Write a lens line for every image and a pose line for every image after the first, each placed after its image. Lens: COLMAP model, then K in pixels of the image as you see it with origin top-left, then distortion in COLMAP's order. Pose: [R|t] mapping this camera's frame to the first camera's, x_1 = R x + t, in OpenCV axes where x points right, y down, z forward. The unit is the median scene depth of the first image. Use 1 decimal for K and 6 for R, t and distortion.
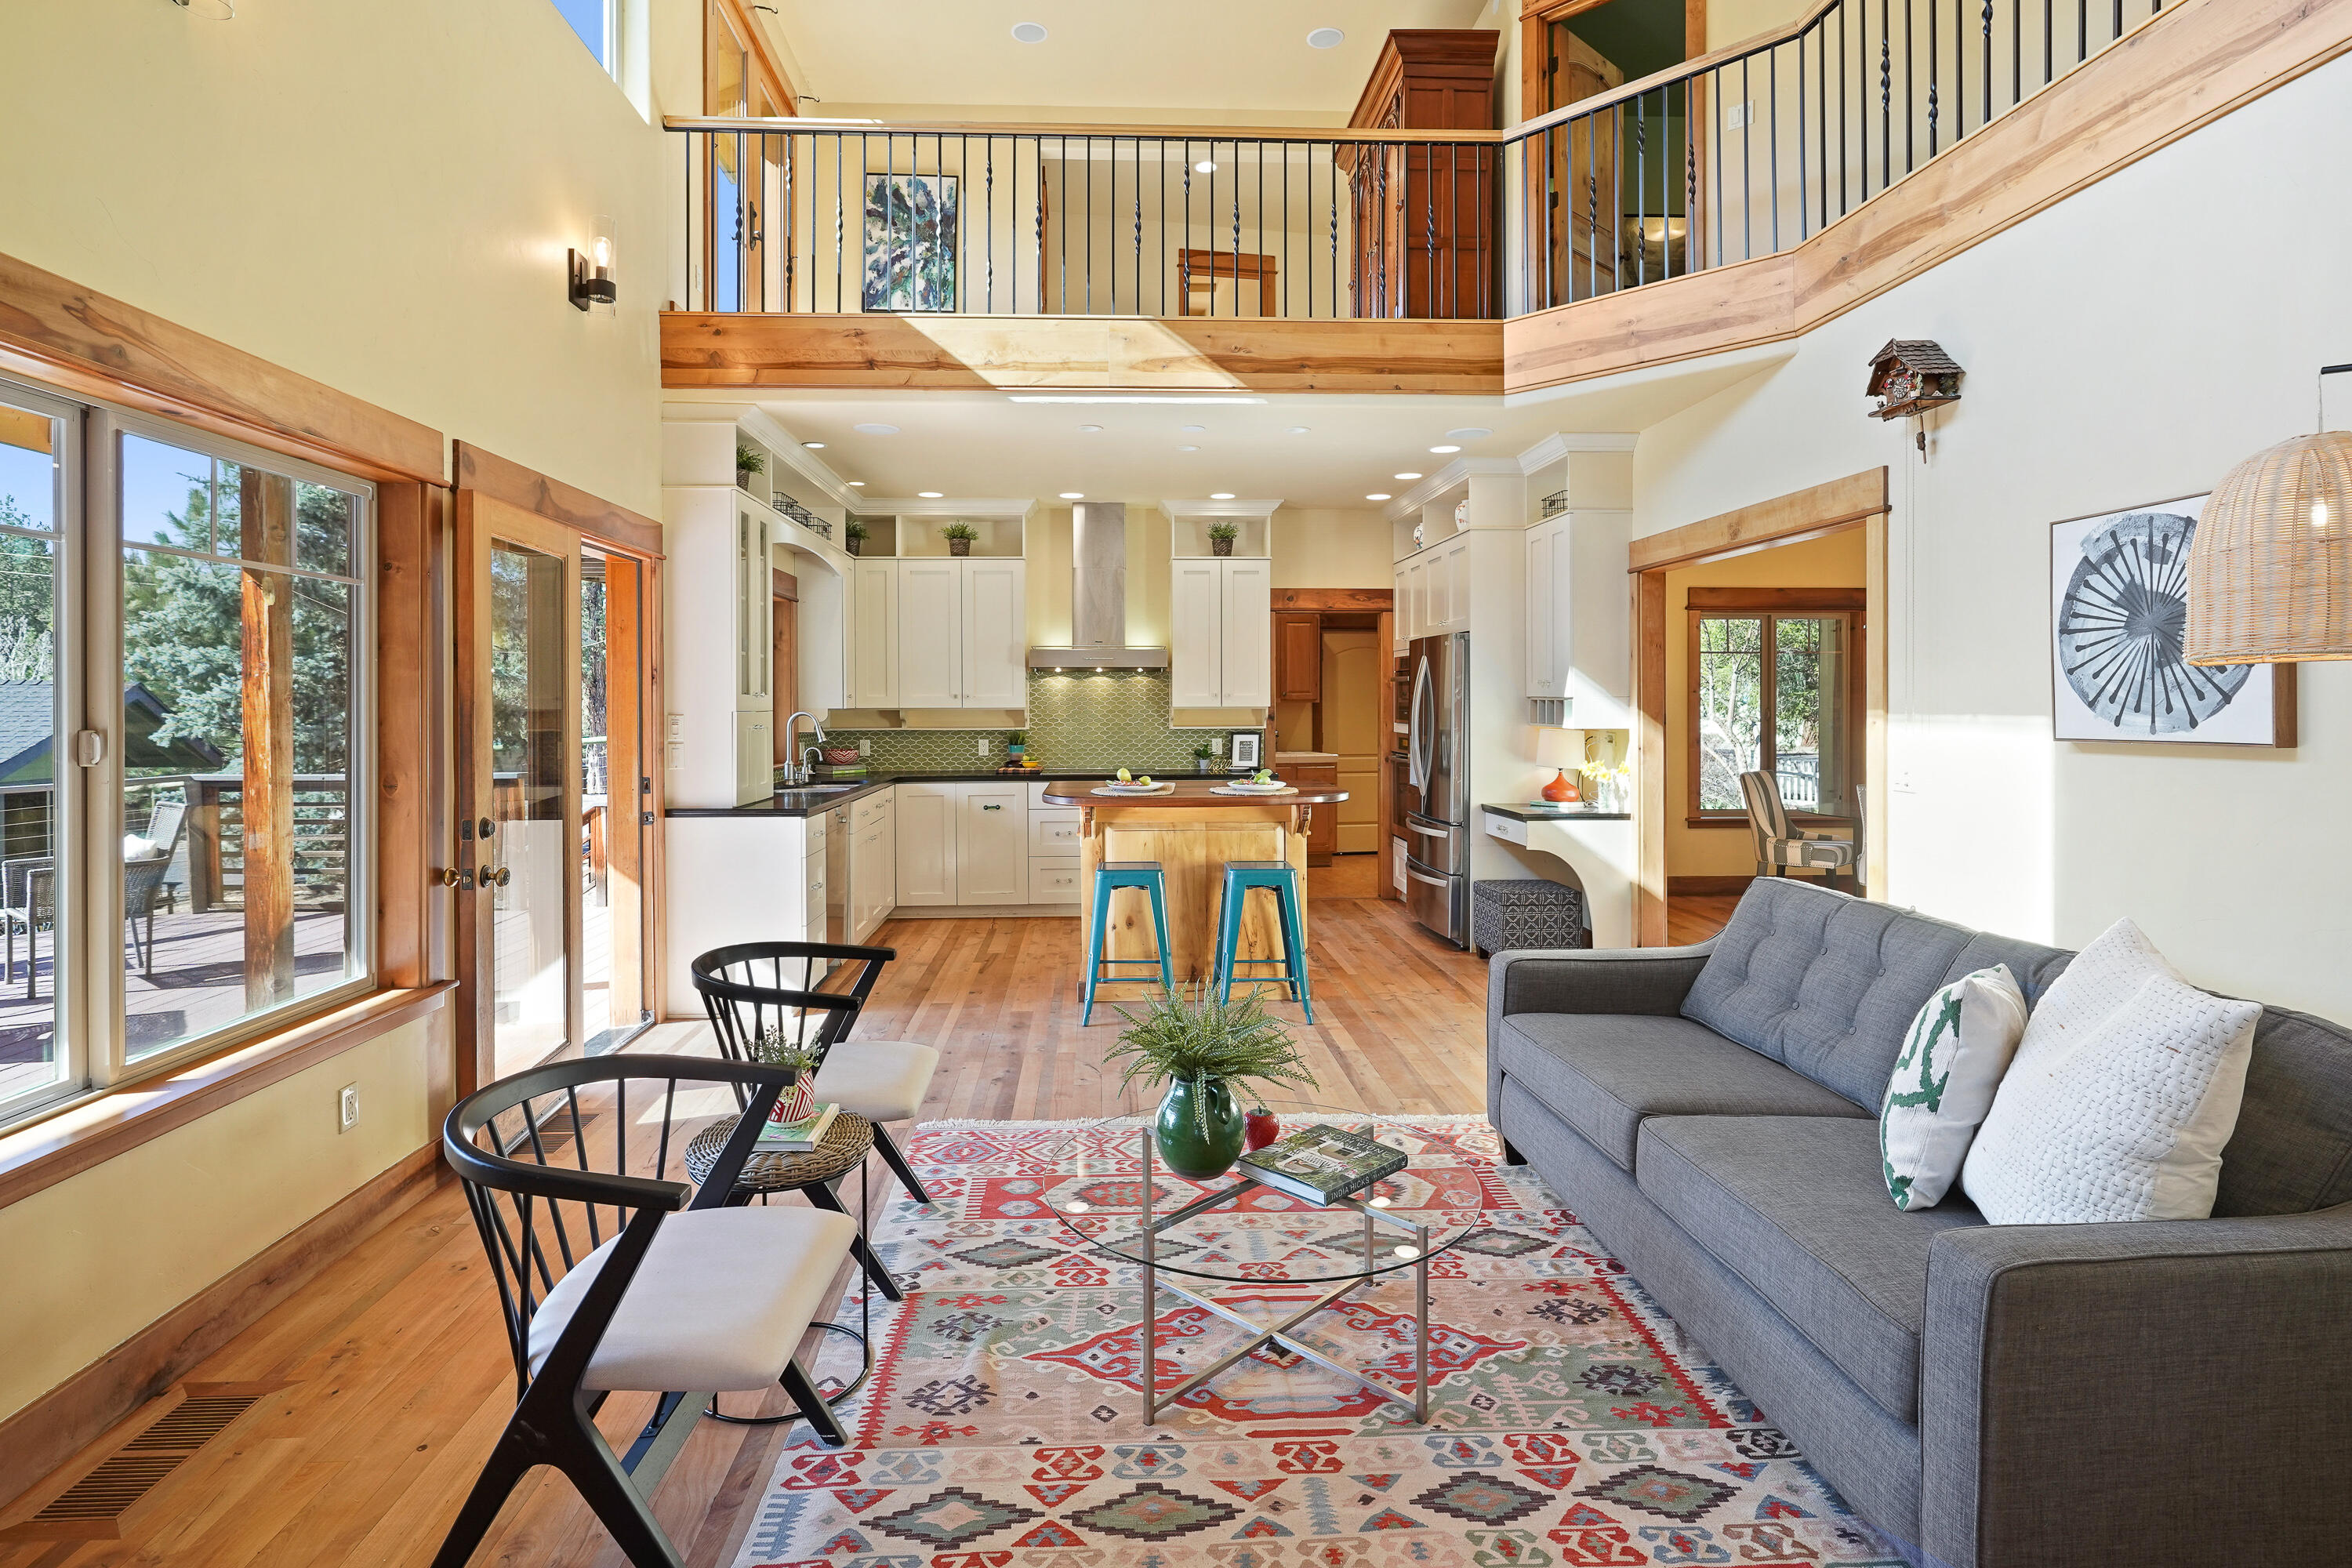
lens RADIAL K [[1162.3, 0, 1157.8], [0, 1162.3, 702.3], [0, 0, 1]] dist [-0.001473, 0.002308]
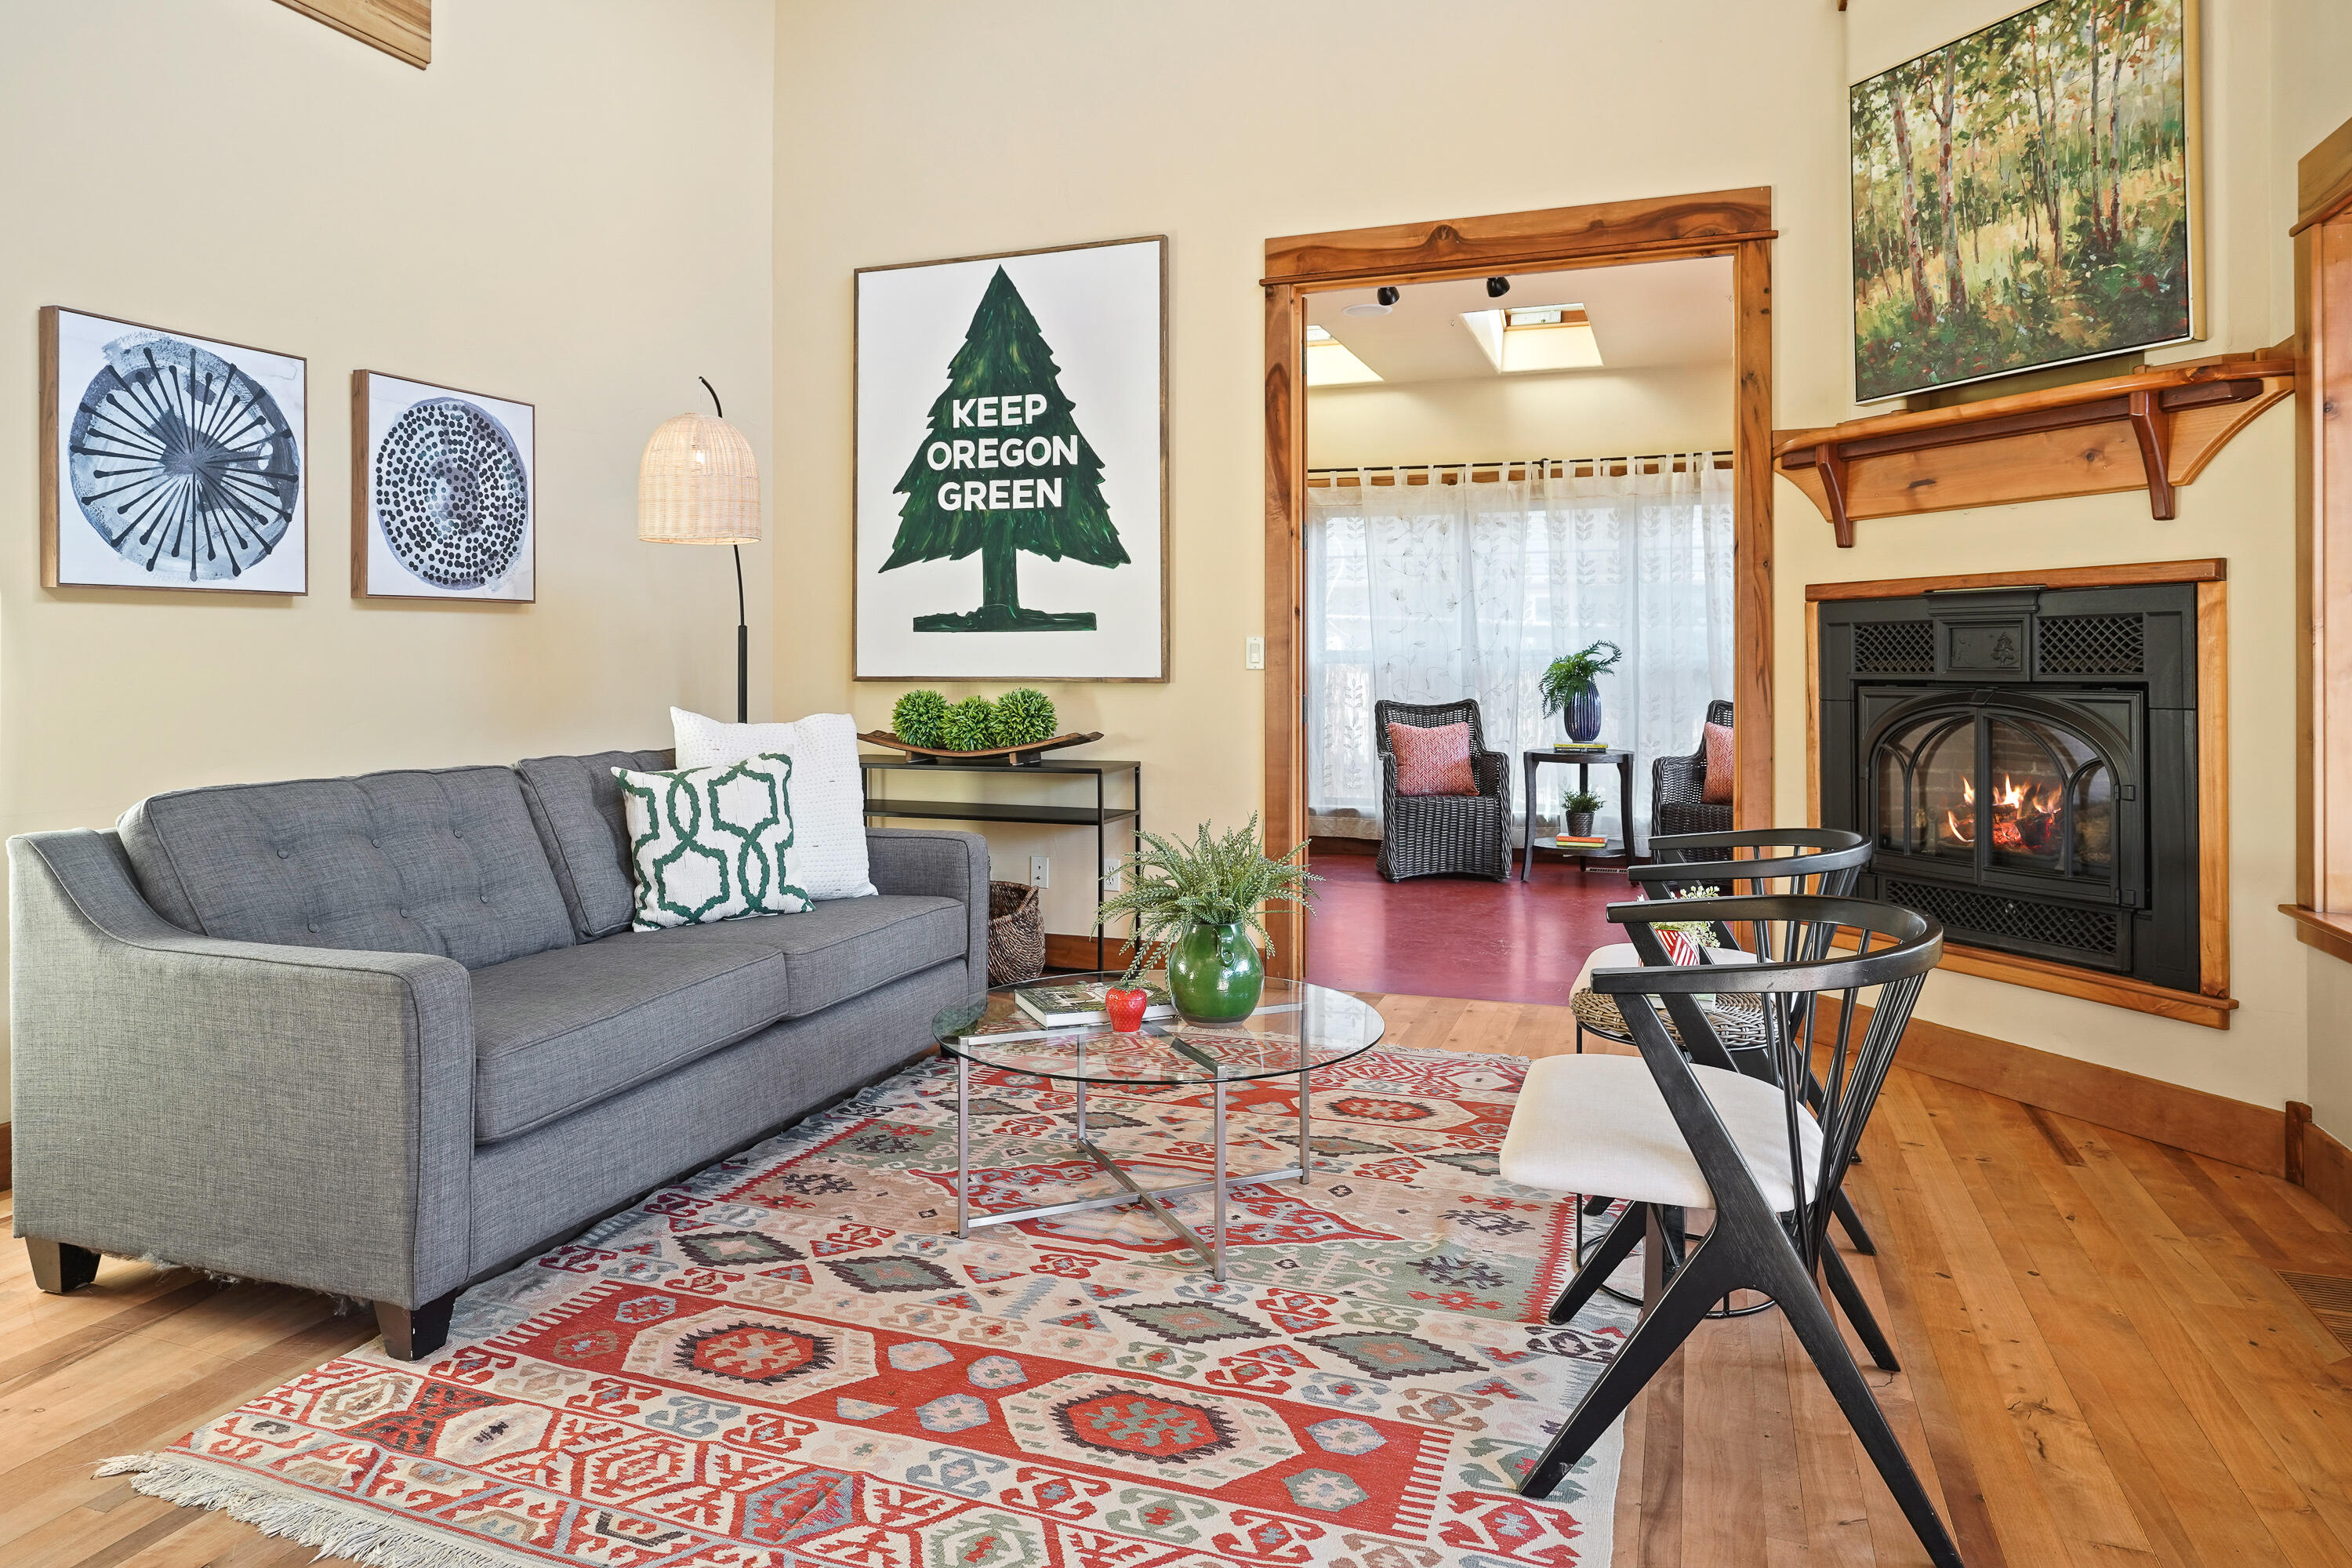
lens RADIAL K [[1437.5, 0, 1175.6], [0, 1437.5, 659.3], [0, 0, 1]] dist [-0.002282, 0.002287]
pose [[-0.921773, 0.003528, 0.387714, -0.323852], [0.003236, 0.999994, -0.001408, 0.094391], [-0.387716, -0.000043, -0.921779, 1.752747]]
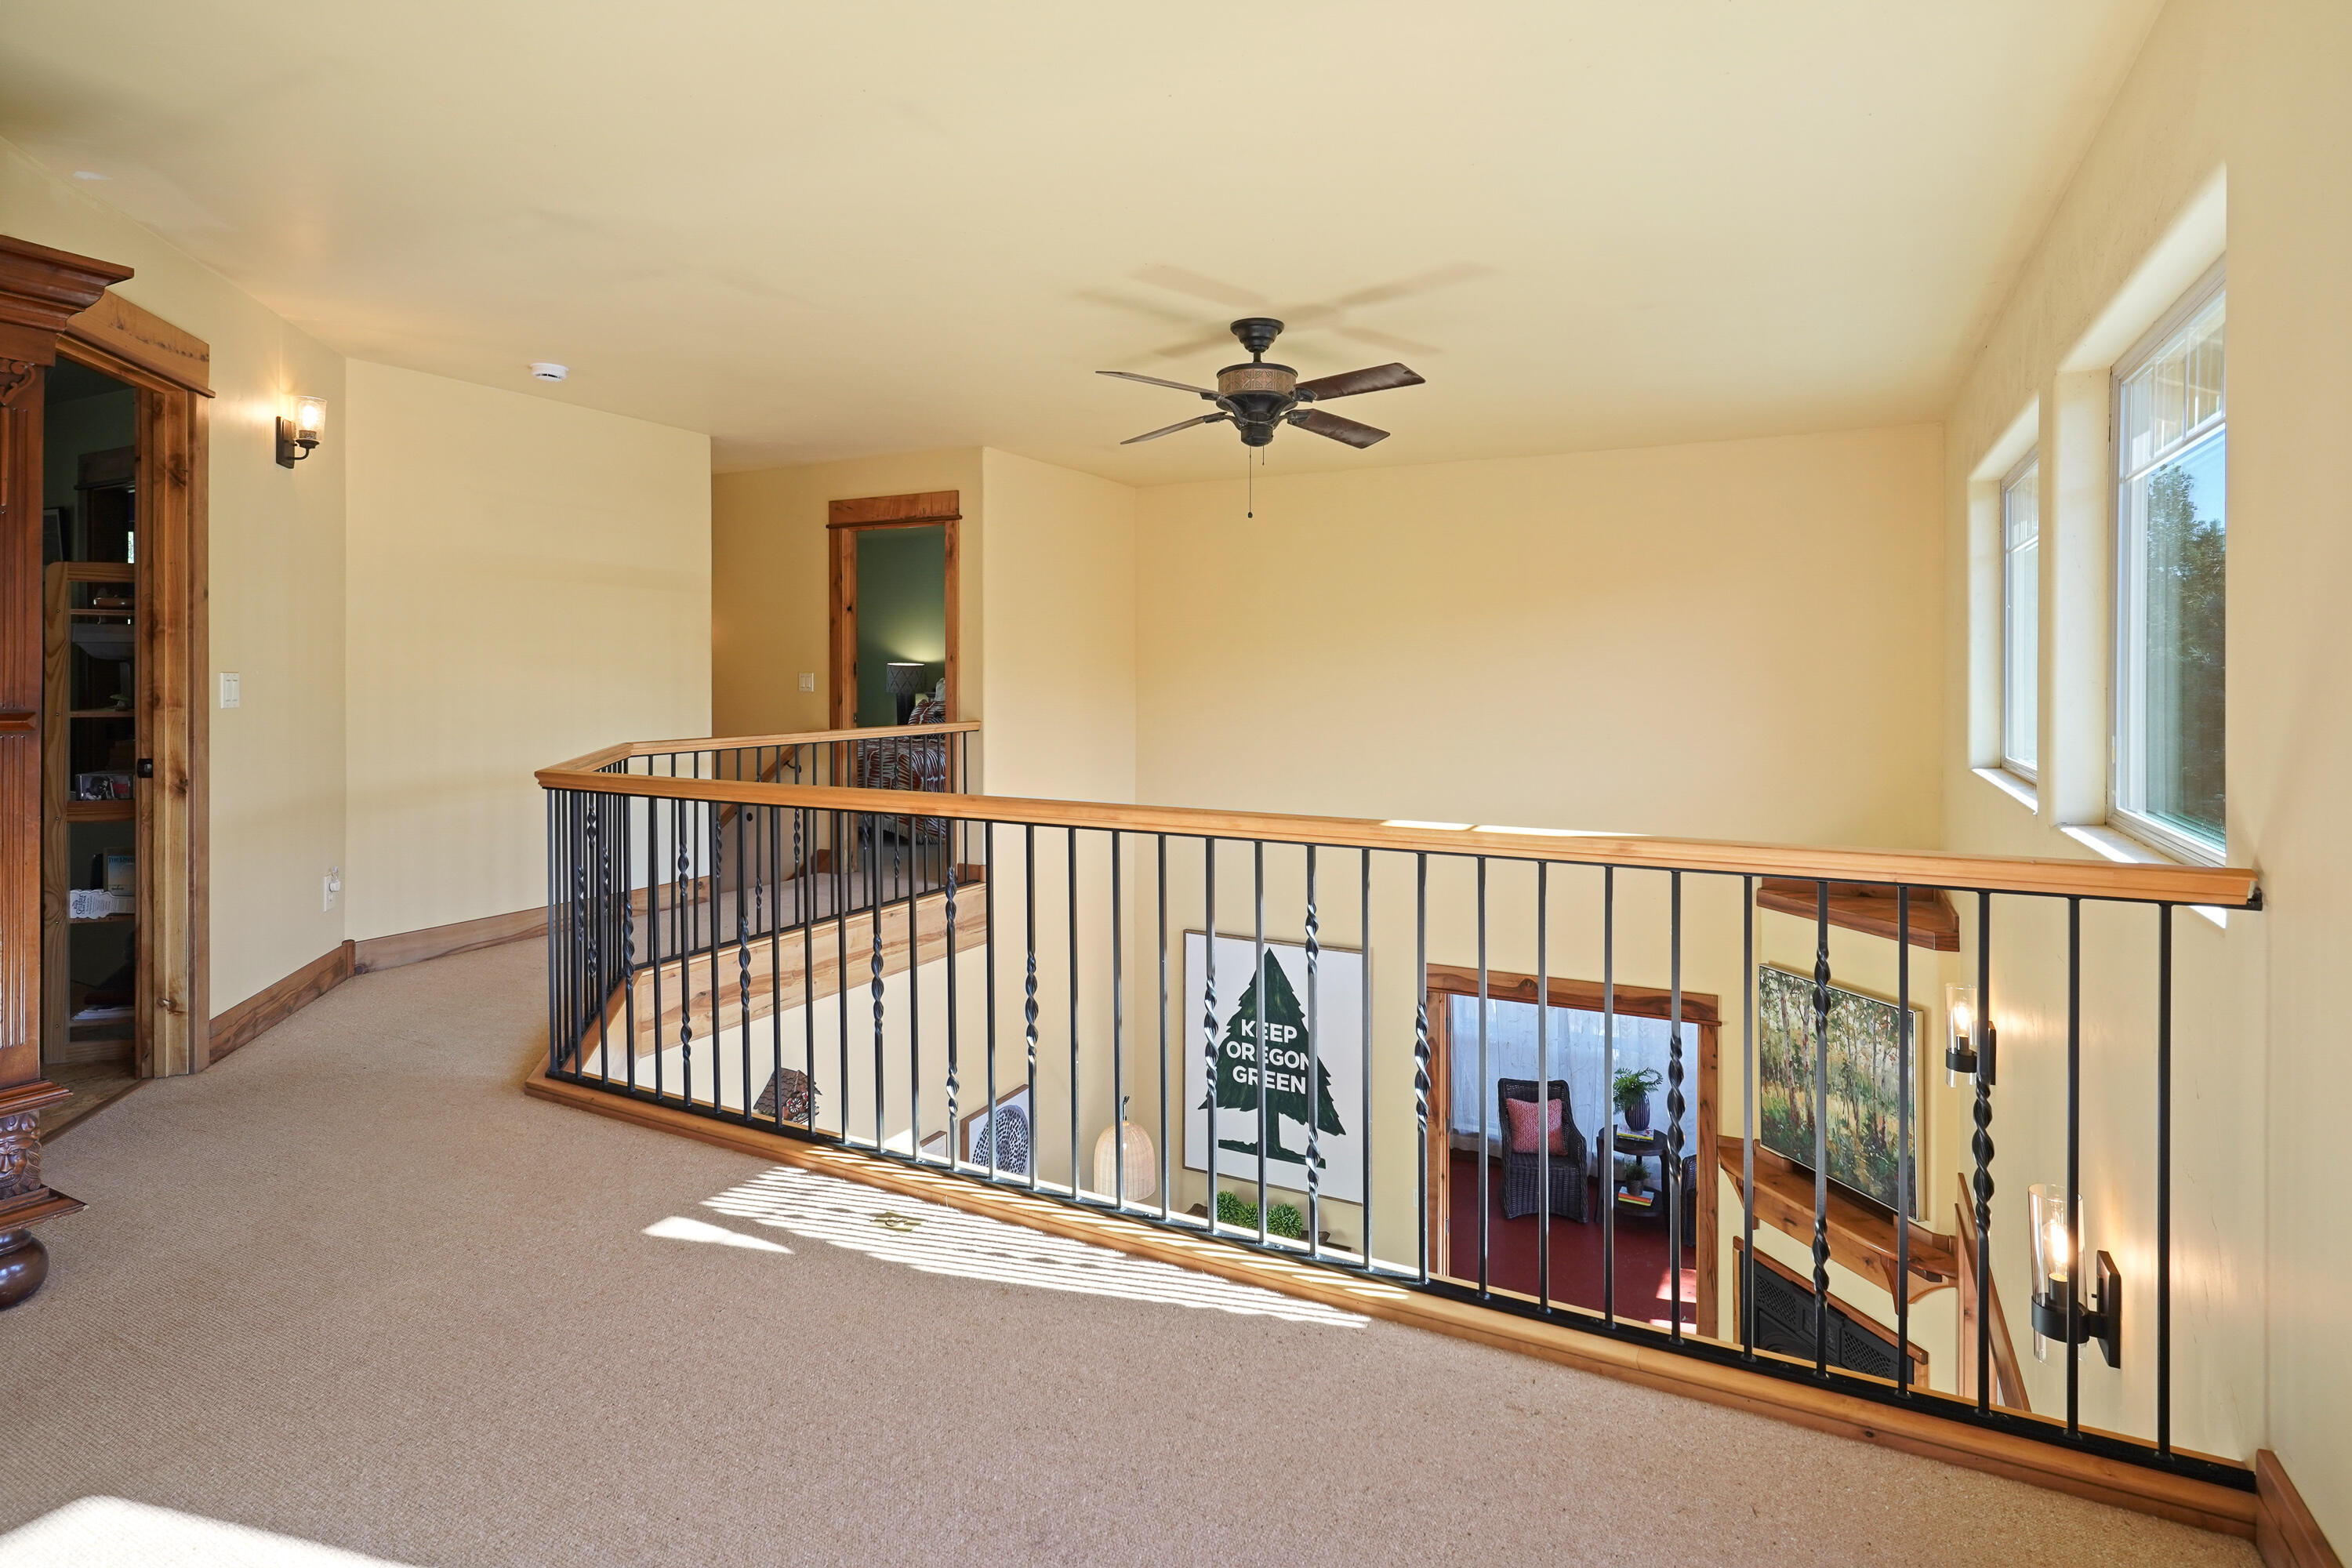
lens RADIAL K [[1179.8, 0, 1205.1], [0, 1179.8, 694.2], [0, 0, 1]] dist [-0.001582, 0.001189]
pose [[-0.865940, -0.001499, 0.500146, -0.580558], [-0.000823, 0.999998, 0.001573, -0.943085], [-0.500148, 0.000951, -0.865940, 2.458372]]
